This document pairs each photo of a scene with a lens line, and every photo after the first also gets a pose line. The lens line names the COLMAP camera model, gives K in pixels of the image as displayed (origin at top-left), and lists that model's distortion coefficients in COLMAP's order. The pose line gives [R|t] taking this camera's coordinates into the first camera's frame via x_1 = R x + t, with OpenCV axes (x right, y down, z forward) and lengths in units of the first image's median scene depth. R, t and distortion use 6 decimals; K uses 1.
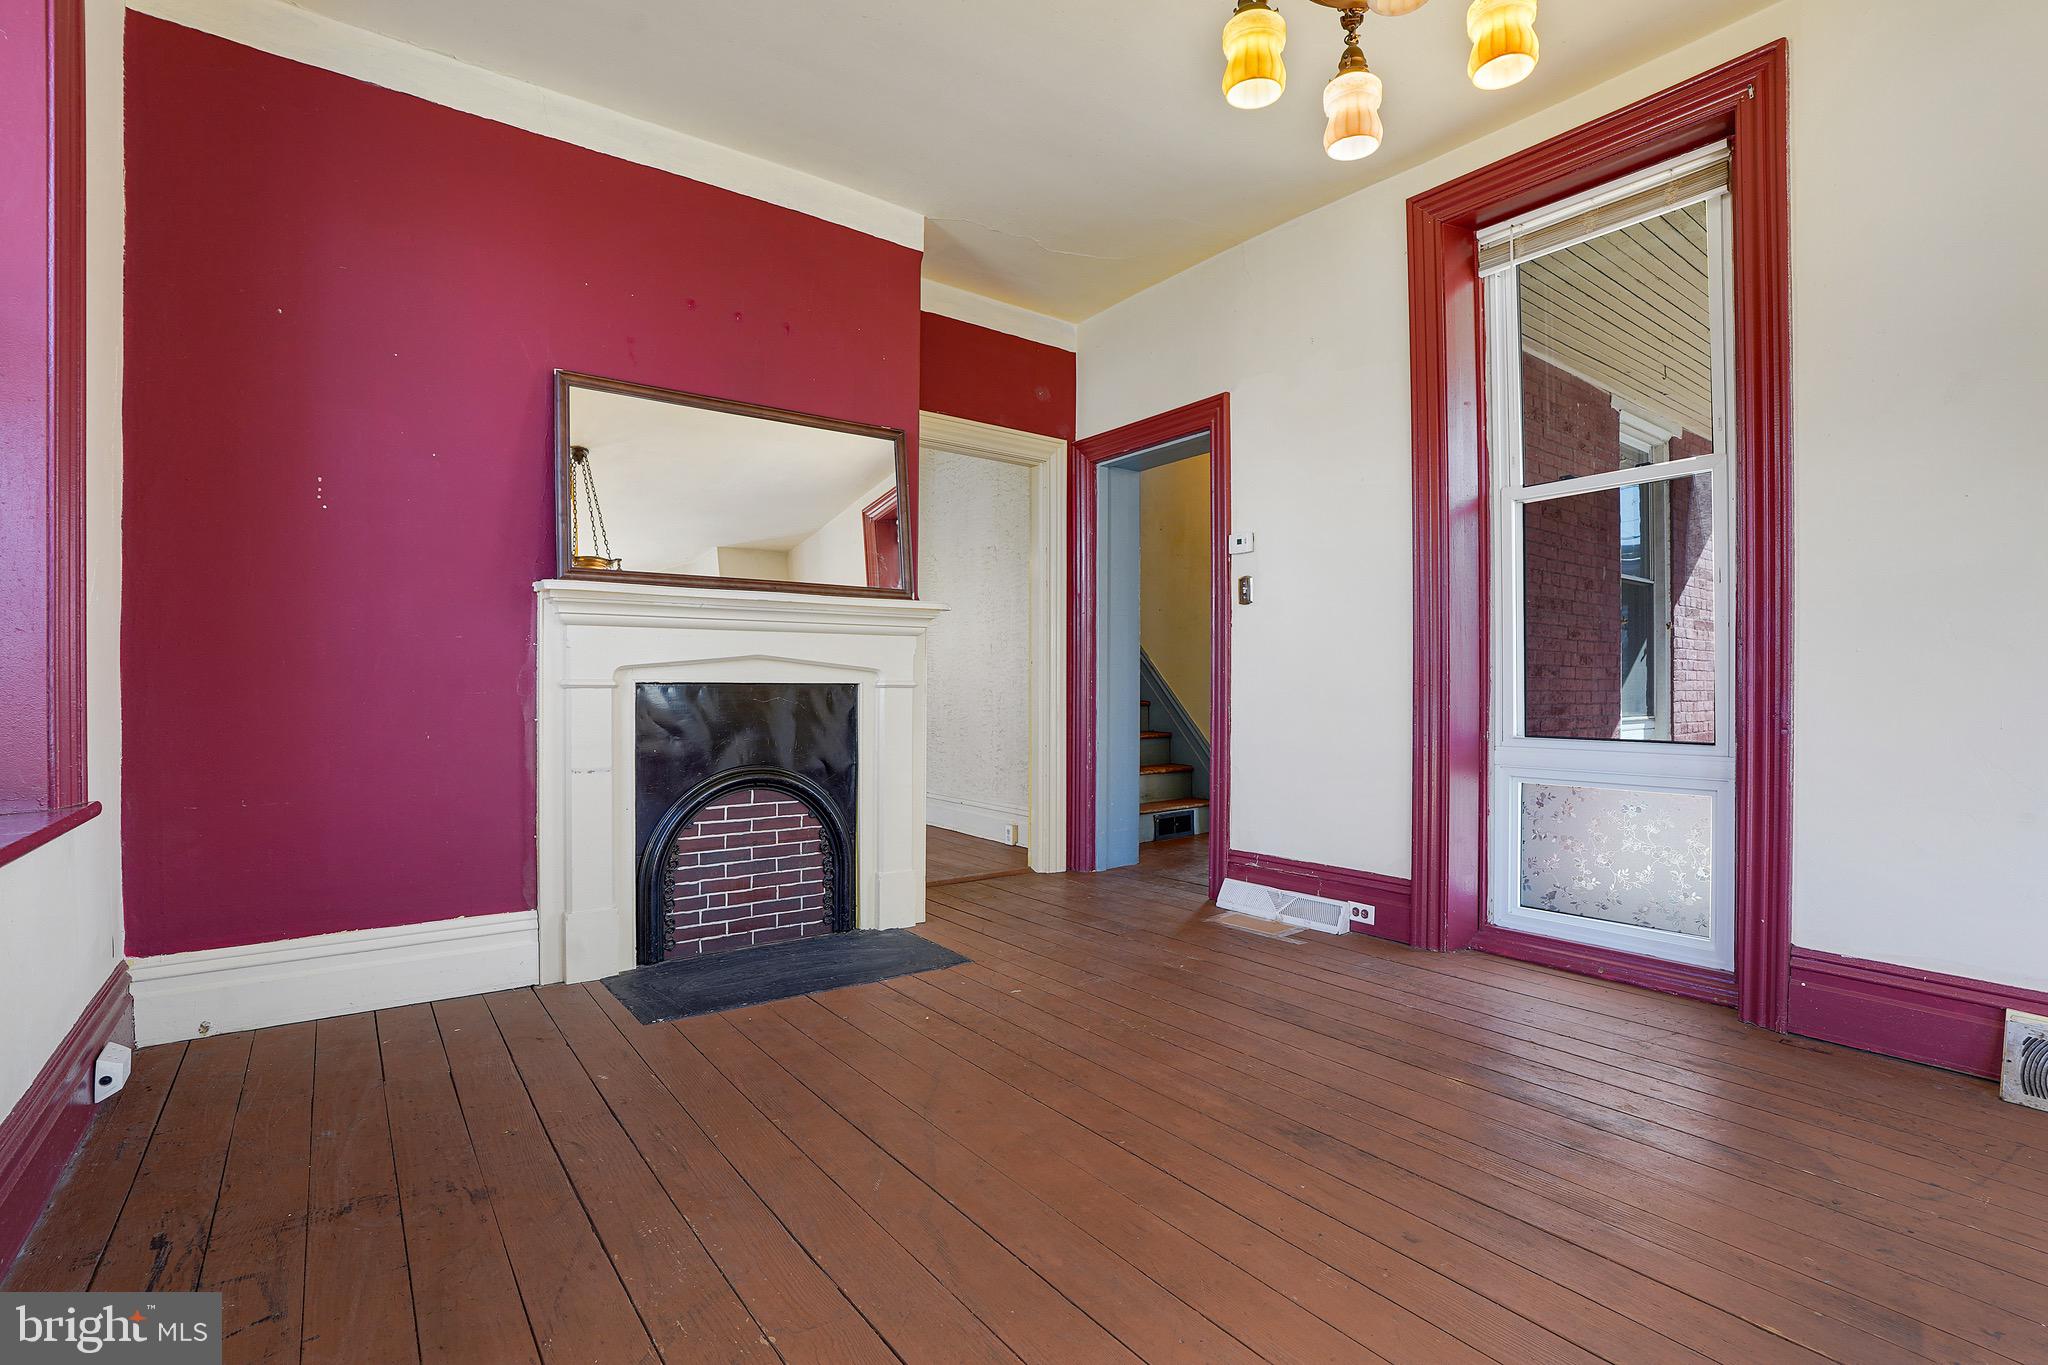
lens RADIAL K [[934.3, 0, 1031.8], [0, 934.3, 674.3], [0, 0, 1]] dist [-0.000922, 0.000394]
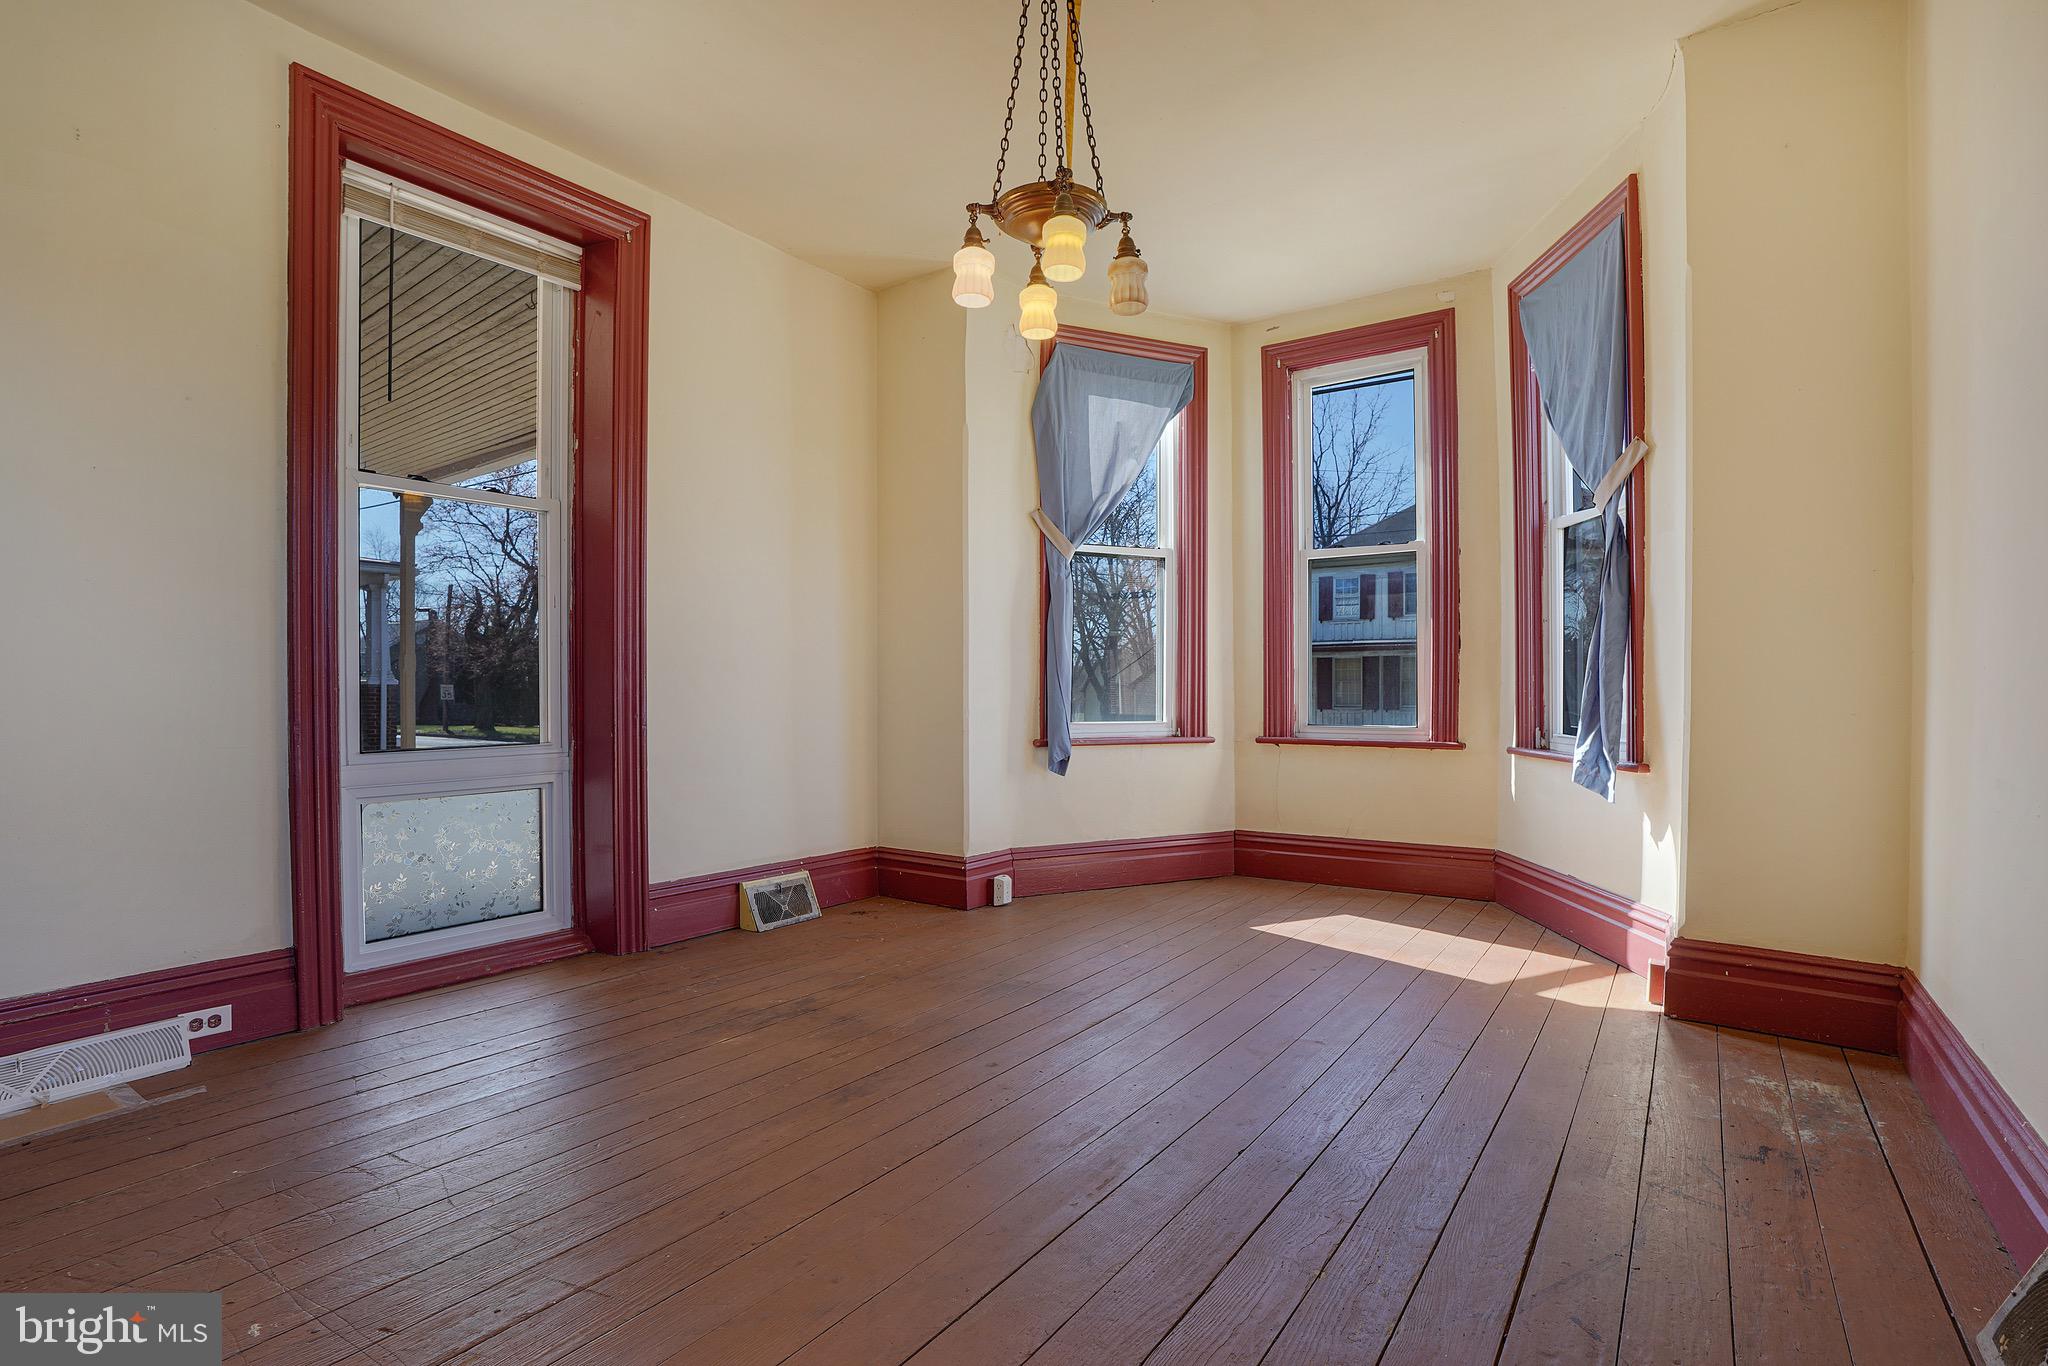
lens RADIAL K [[968.4, 0, 1024.0], [0, 968.4, 683.0], [0, 0, 1]] dist [-0.073044, 0.021063]
pose [[-0.278067, 0.007562, 0.960532, -0.577560], [-0.006600, 0.999930, -0.009782, 0.007203], [-0.960539, -0.009060, -0.277997, 0.741766]]
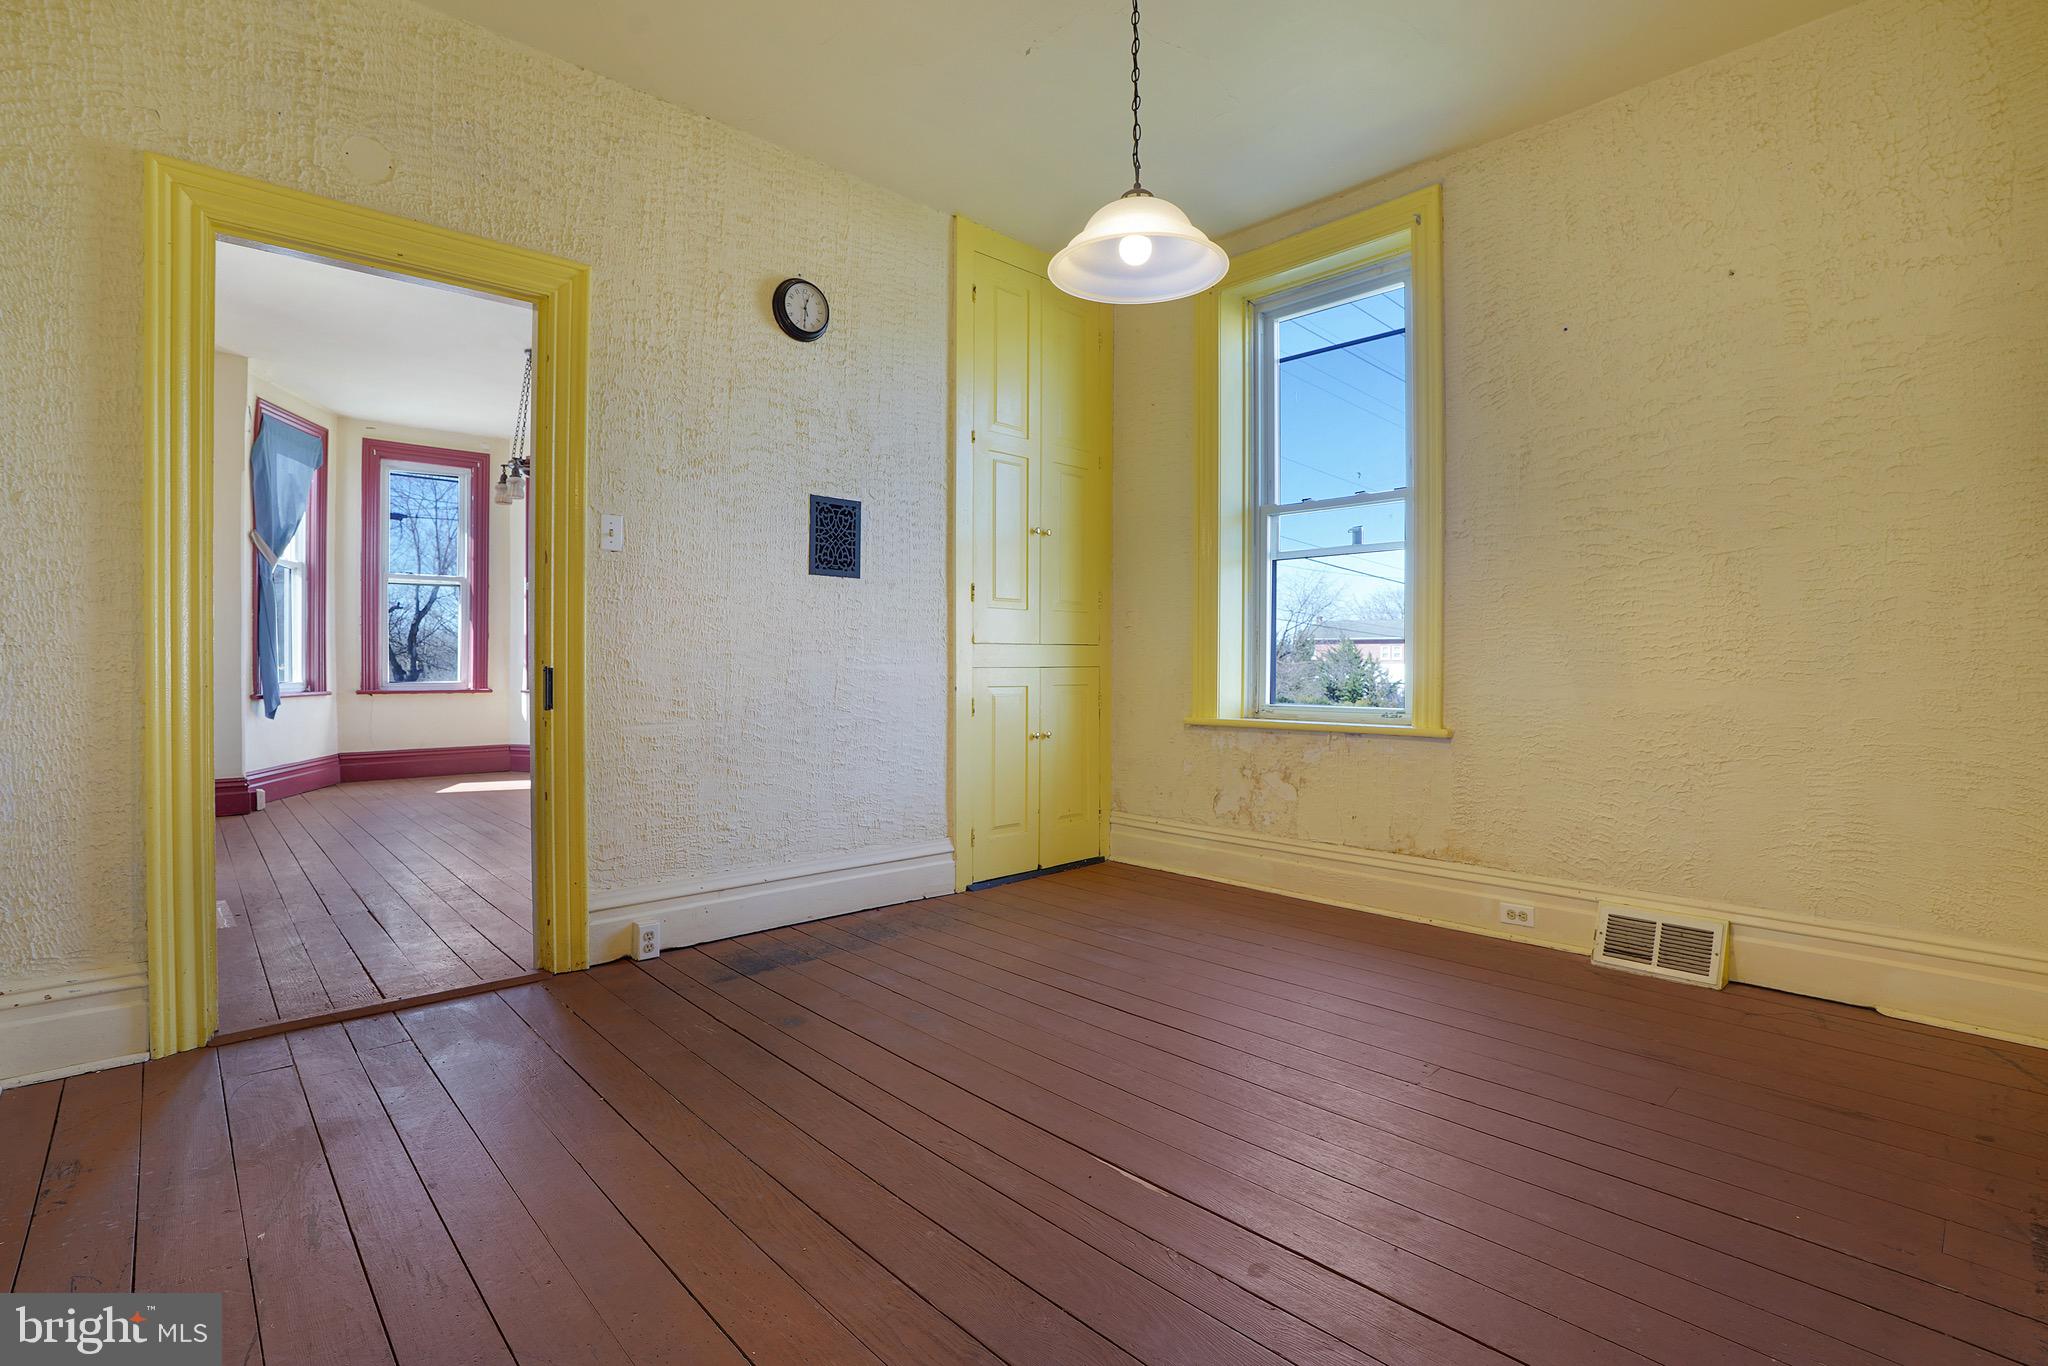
lens RADIAL K [[968.4, 0, 1024.0], [0, 968.4, 683.0], [0, 0, 1]] dist [-0.073044, 0.021063]
pose [[-0.994247, -0.008236, -0.106799, -0.598357], [-0.009678, 0.999869, 0.012997, 0.012180], [0.106677, 0.013956, -0.994196, 2.519485]]
